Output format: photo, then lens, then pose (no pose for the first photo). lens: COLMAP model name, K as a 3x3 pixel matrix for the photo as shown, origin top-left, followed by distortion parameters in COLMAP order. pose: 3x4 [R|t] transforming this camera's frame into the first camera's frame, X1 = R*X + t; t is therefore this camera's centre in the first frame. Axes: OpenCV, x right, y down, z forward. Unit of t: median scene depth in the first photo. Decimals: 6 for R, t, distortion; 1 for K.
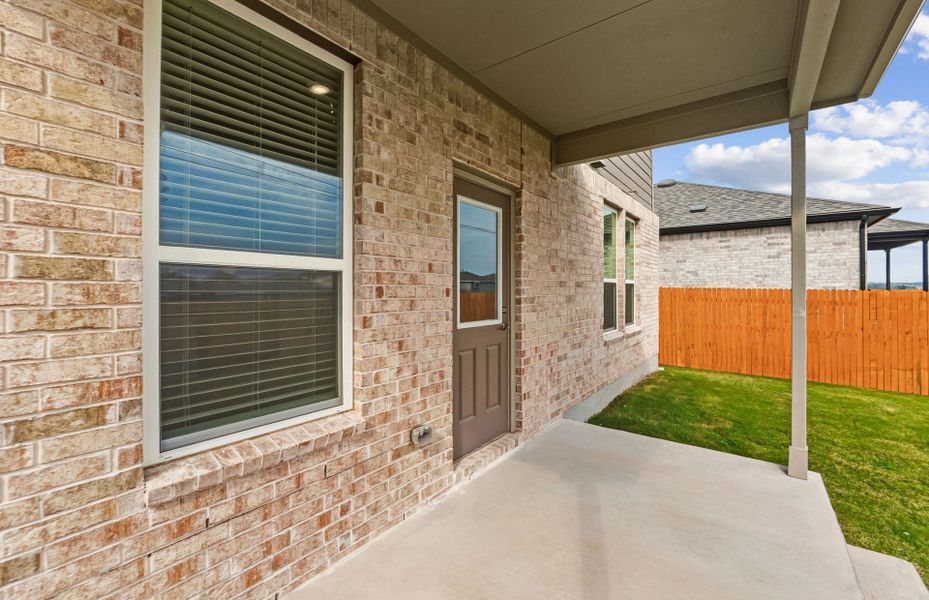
lens RADIAL K [[390.0, 0, 468.0], [0, 390.0, 291.9], [0, 0, 1]] dist [-0.009658, -0.000117]
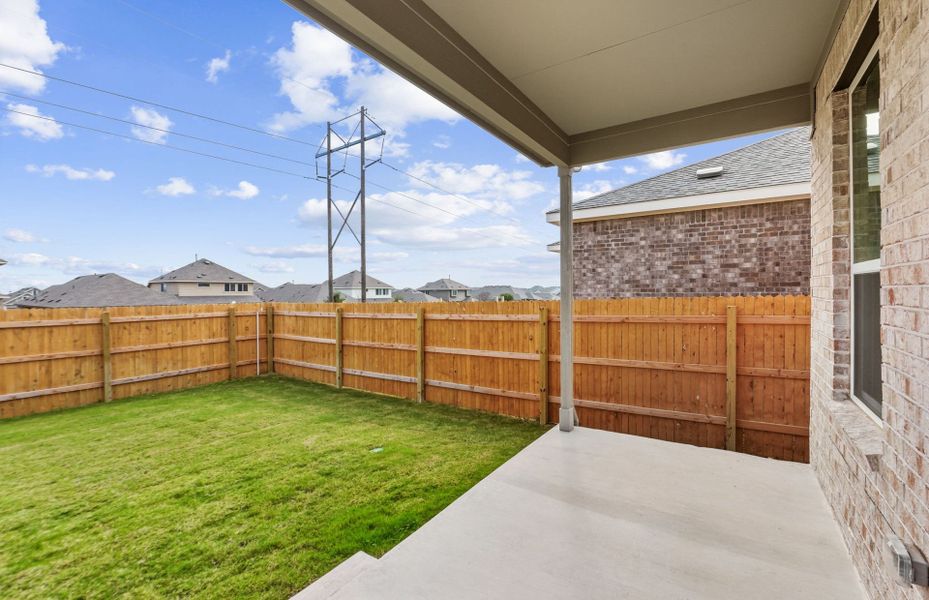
lens RADIAL K [[390.0, 0, 468.0], [0, 390.0, 291.9], [0, 0, 1]] dist [-0.009658, -0.000117]
pose [[-0.998786, 0.011746, -0.047836, 0.477186], [0.011720, 0.999931, 0.000820, -0.013945], [0.047843, 0.000259, -0.998855, 1.392395]]
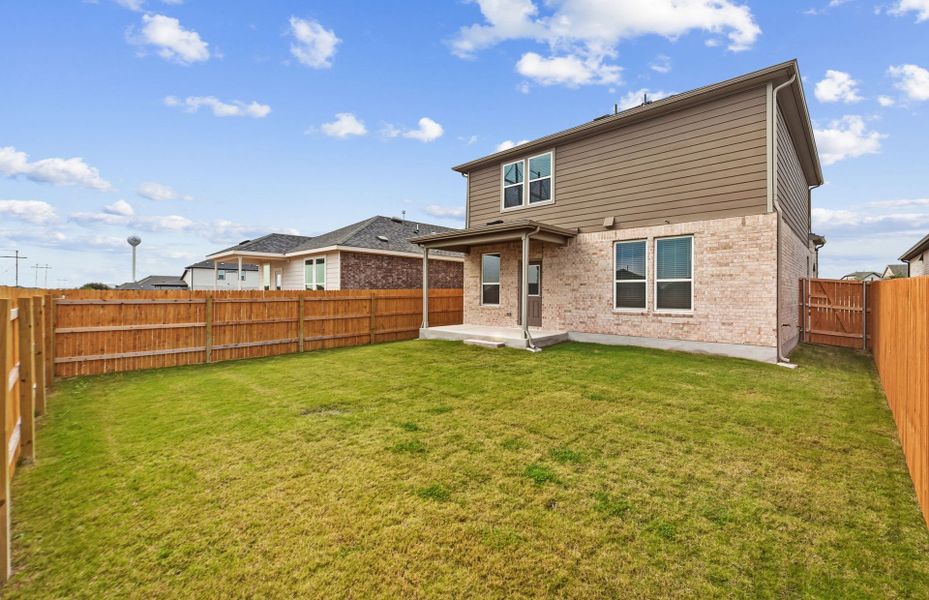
lens RADIAL K [[390.0, 0, 468.0], [0, 390.0, 291.9], [0, 0, 1]] dist [-0.009658, -0.000117]
pose [[-0.127359, -0.003965, -0.991849, 4.984957], [-0.009404, 0.999952, -0.002790, 0.075833], [0.991812, 0.008972, -0.127390, 1.048573]]
